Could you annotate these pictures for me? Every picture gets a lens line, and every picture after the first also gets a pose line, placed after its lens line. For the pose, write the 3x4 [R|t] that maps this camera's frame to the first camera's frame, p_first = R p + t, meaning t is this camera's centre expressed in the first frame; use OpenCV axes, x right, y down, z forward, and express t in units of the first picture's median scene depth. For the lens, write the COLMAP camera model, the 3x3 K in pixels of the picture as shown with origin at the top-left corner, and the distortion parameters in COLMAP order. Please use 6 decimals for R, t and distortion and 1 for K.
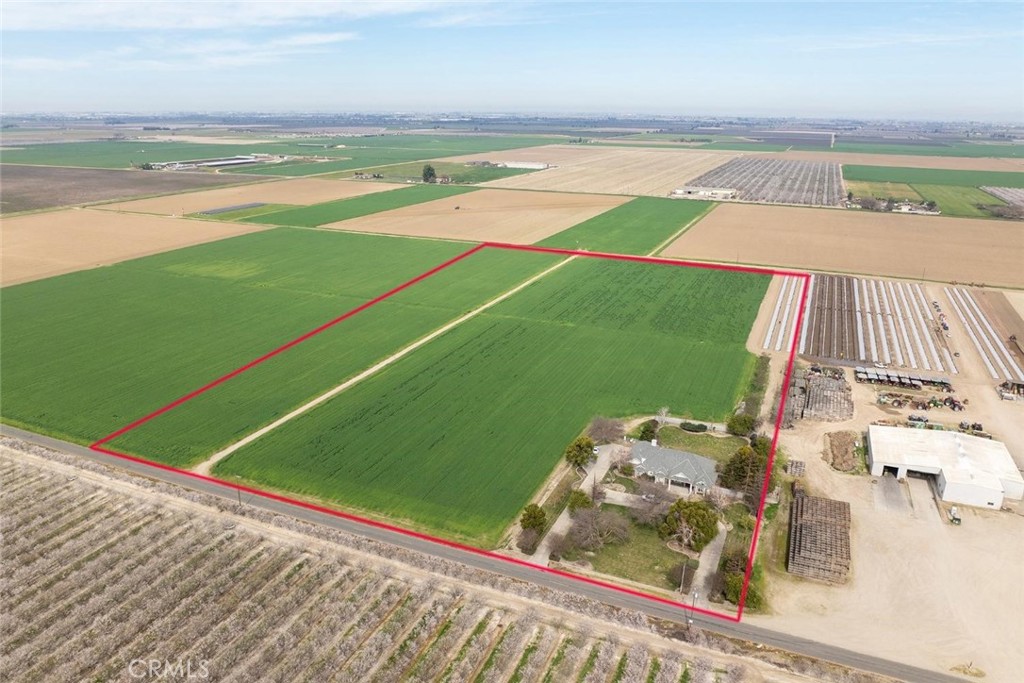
lens RADIAL K [[720.4, 0, 508.8], [0, 720.4, 341.0], [0, 0, 1]] dist [-0.034841, -0.002898]
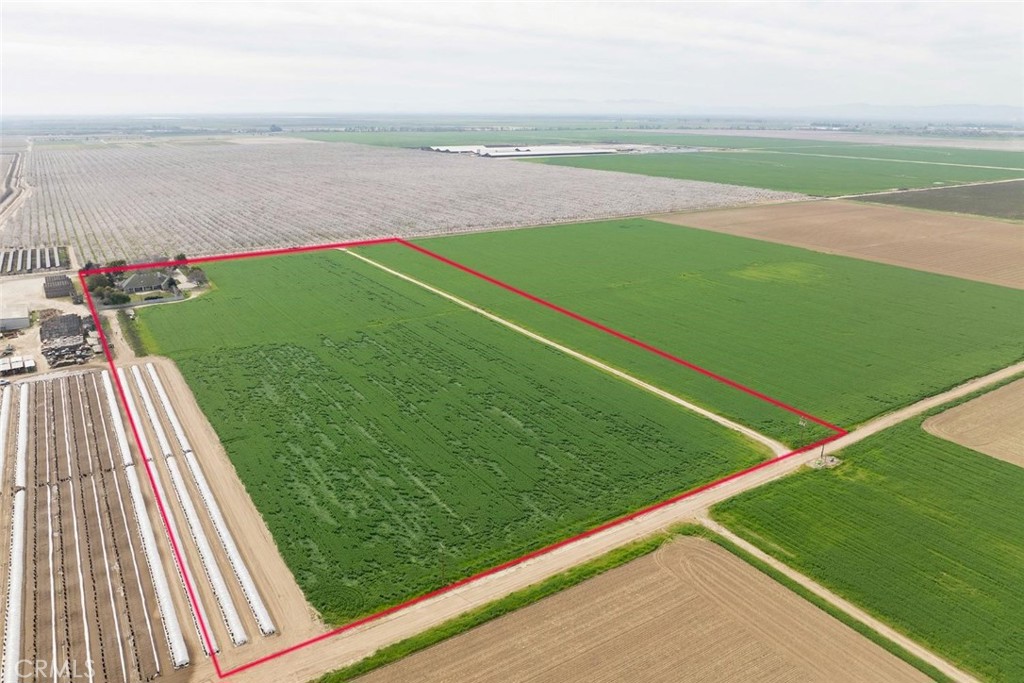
lens RADIAL K [[720.4, 0, 508.8], [0, 720.4, 341.0], [0, 0, 1]] dist [-0.034841, -0.002898]
pose [[-0.560728, 0.246448, -0.790473, 0.997912], [-0.265551, 0.850722, 0.453602, -0.648549], [0.784262, 0.464258, -0.411579, 2.139601]]
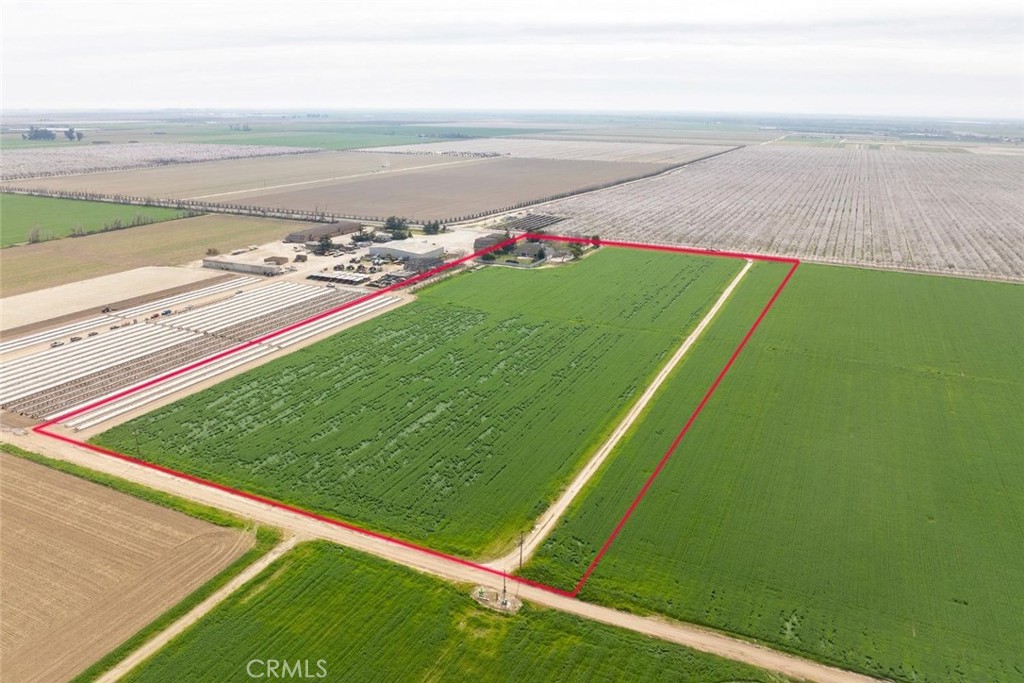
lens RADIAL K [[720.4, 0, 508.8], [0, 720.4, 341.0], [0, 0, 1]] dist [-0.034841, -0.002898]
pose [[-0.999095, -0.028126, 0.031895, 0.193470], [-0.003709, 0.804806, 0.593526, -0.773586], [-0.042362, 0.592871, -0.804183, 2.485638]]
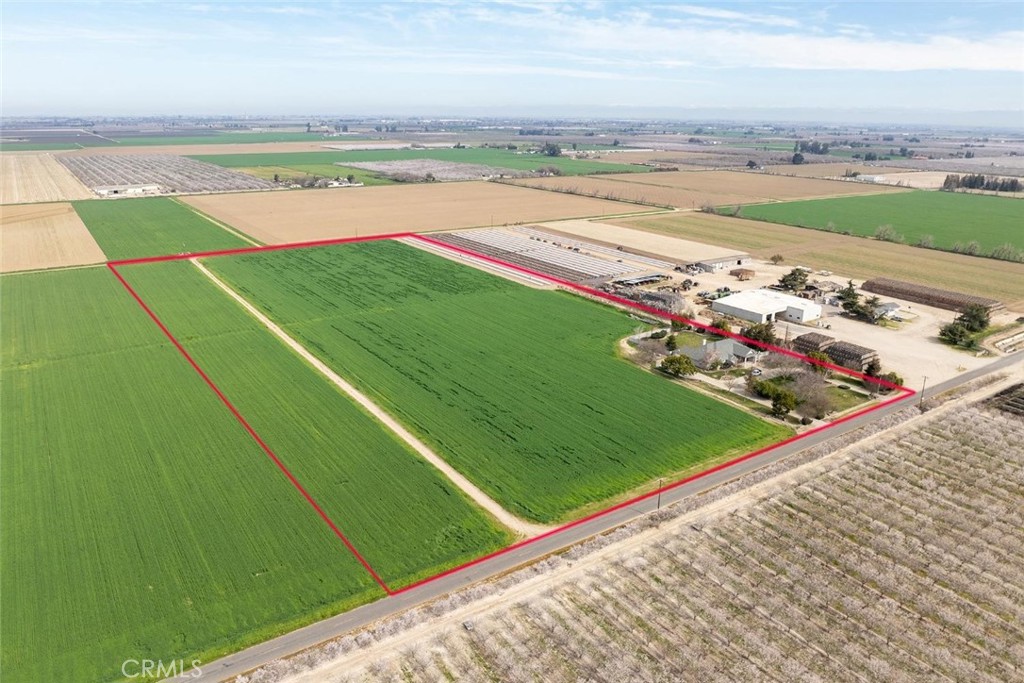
lens RADIAL K [[720.4, 0, 508.8], [0, 720.4, 341.0], [0, 0, 1]] dist [-0.034841, -0.002898]
pose [[0.541232, -0.256827, 0.800692, -0.842328], [0.253669, 0.957721, 0.135726, -0.100185], [-0.801698, 0.129651, 0.583499, 0.464104]]
